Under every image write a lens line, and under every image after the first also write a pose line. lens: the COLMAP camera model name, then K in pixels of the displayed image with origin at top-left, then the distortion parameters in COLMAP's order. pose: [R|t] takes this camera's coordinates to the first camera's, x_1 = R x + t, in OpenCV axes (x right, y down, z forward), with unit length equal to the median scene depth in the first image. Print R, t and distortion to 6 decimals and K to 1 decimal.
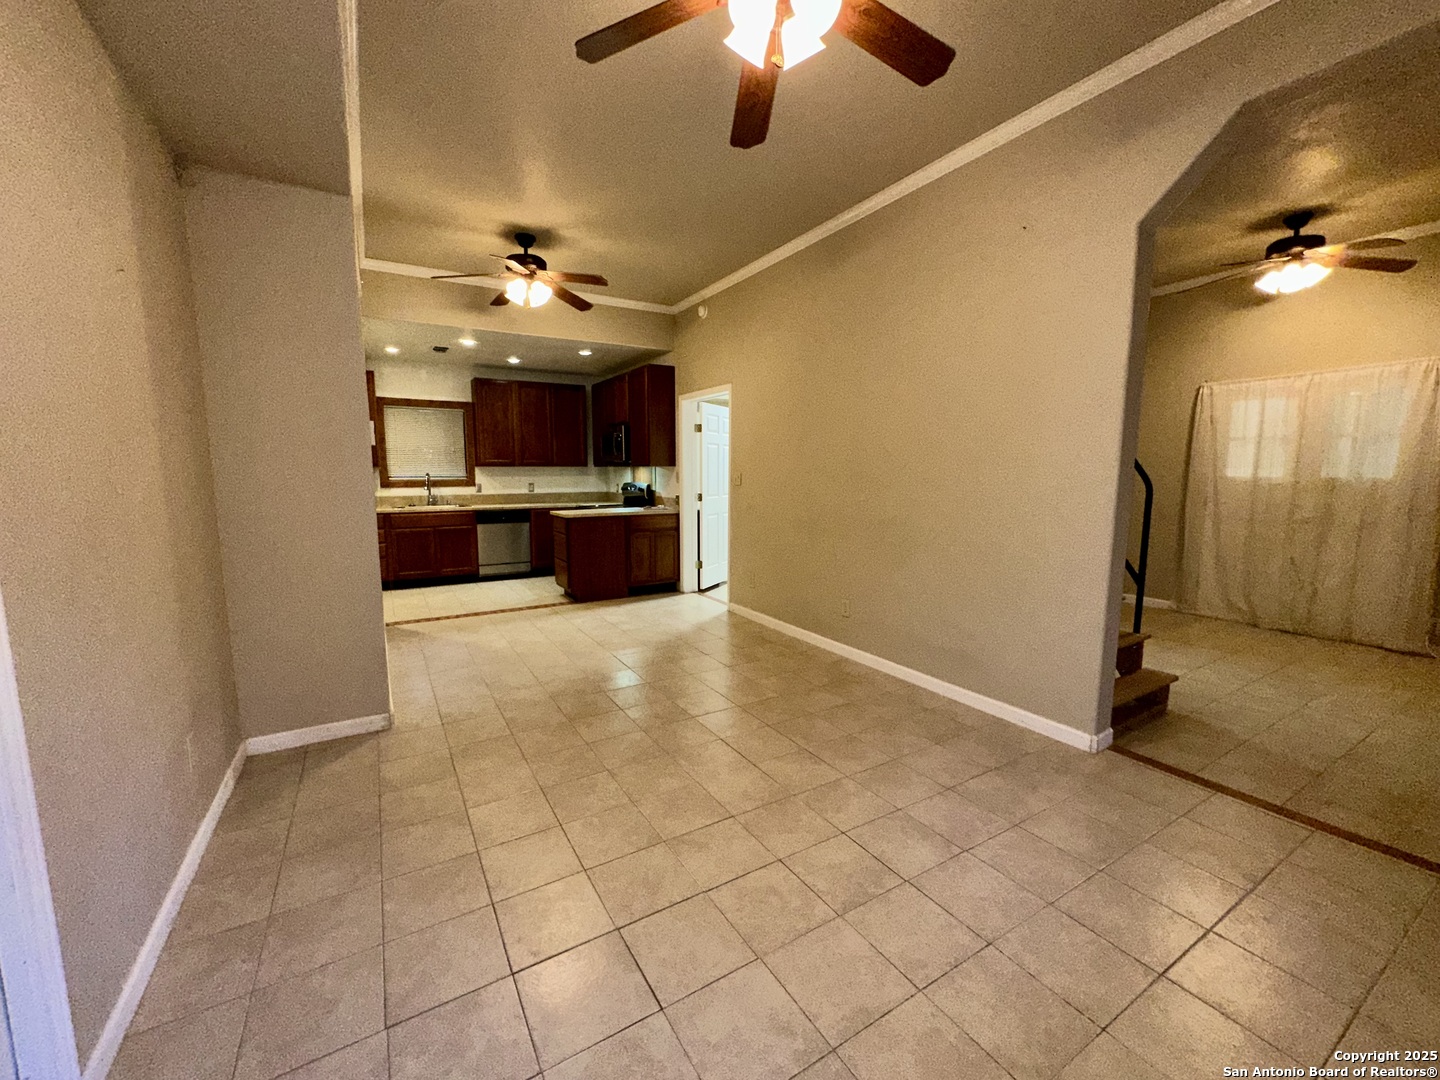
lens RADIAL K [[578.7, 0, 723.5], [0, 578.7, 536.8], [0, 0, 1]] dist [-0.003430, -0.000221]
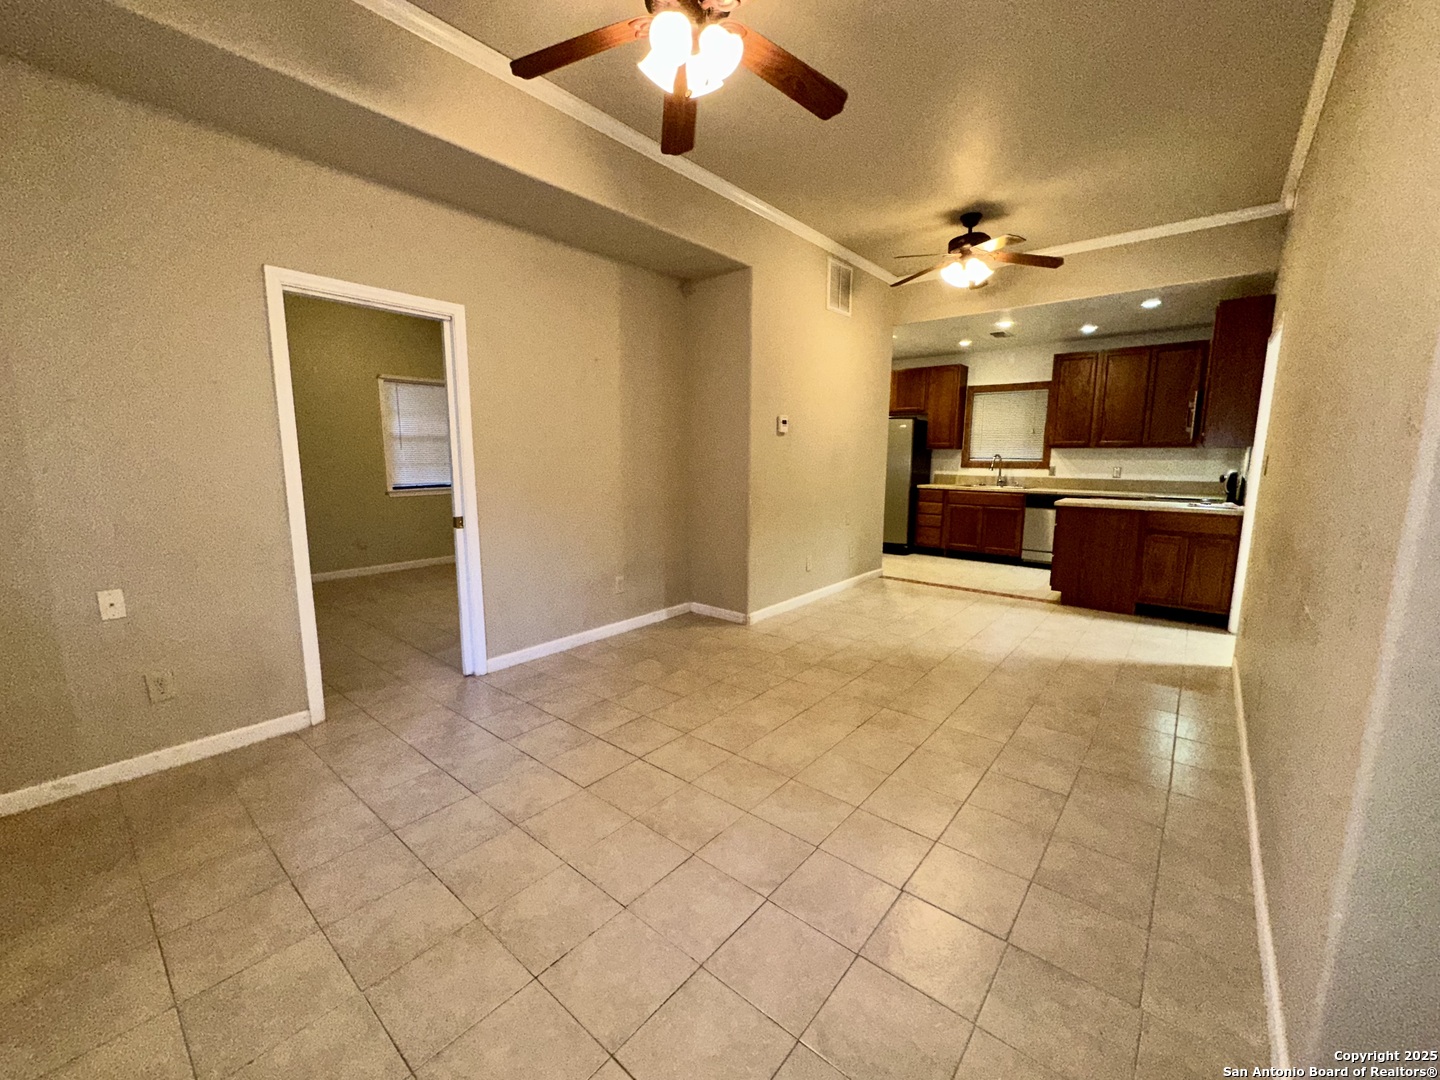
lens RADIAL K [[578.7, 0, 718.2], [0, 578.7, 542.7], [0, 0, 1]] dist [-0.003430, -0.000221]
pose [[0.322349, 0.147565, -0.935048, 0.745725], [-0.111345, 0.986829, 0.117352, -0.043275], [0.940050, 0.066284, 0.334534, 0.411798]]
